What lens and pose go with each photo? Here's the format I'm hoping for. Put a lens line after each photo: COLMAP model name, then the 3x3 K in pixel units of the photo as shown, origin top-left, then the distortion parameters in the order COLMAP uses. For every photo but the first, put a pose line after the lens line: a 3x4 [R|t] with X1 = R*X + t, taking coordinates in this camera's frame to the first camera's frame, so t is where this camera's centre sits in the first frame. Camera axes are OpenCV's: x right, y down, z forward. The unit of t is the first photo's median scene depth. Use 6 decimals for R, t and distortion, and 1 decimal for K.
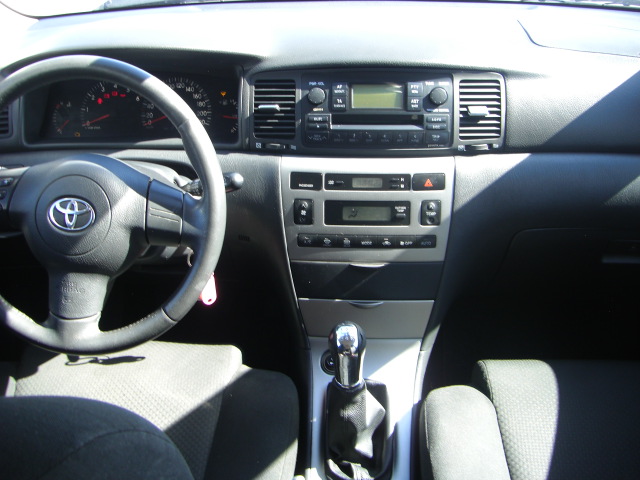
lens RADIAL K [[724.7, 0, 315.2], [0, 724.7, 203.2], [0, 0, 1]] dist [-0.197452, 0.154963]
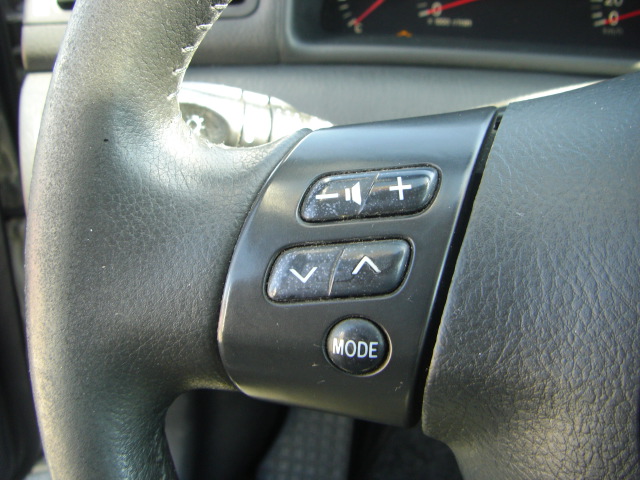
lens RADIAL K [[724.7, 0, 315.2], [0, 724.7, 203.2], [0, 0, 1]] dist [-0.197452, 0.154963]
pose [[0.990450, 0.073113, -0.116888, -0.377143], [-0.069663, 0.997013, 0.033341, -0.021159], [0.118977, -0.024880, 0.992585, 0.702215]]
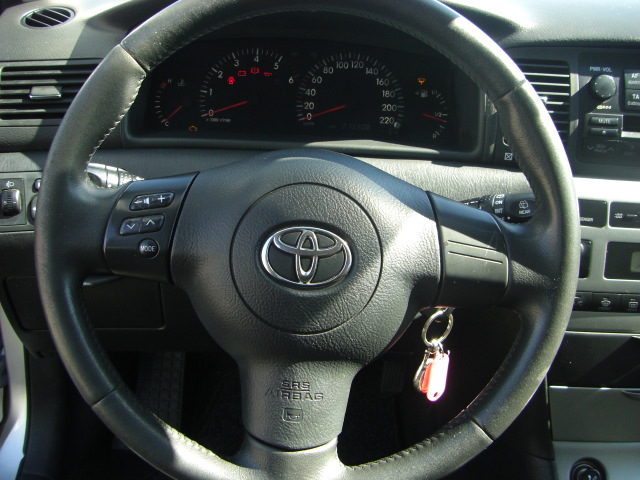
lens RADIAL K [[724.7, 0, 315.2], [0, 724.7, 203.2], [0, 0, 1]] dist [-0.197452, 0.154963]
pose [[0.995092, 0.038738, 0.091060, -0.319631], [-0.034034, 0.998033, -0.052655, 0.003821], [-0.092921, 0.049297, 0.994452, 0.375020]]
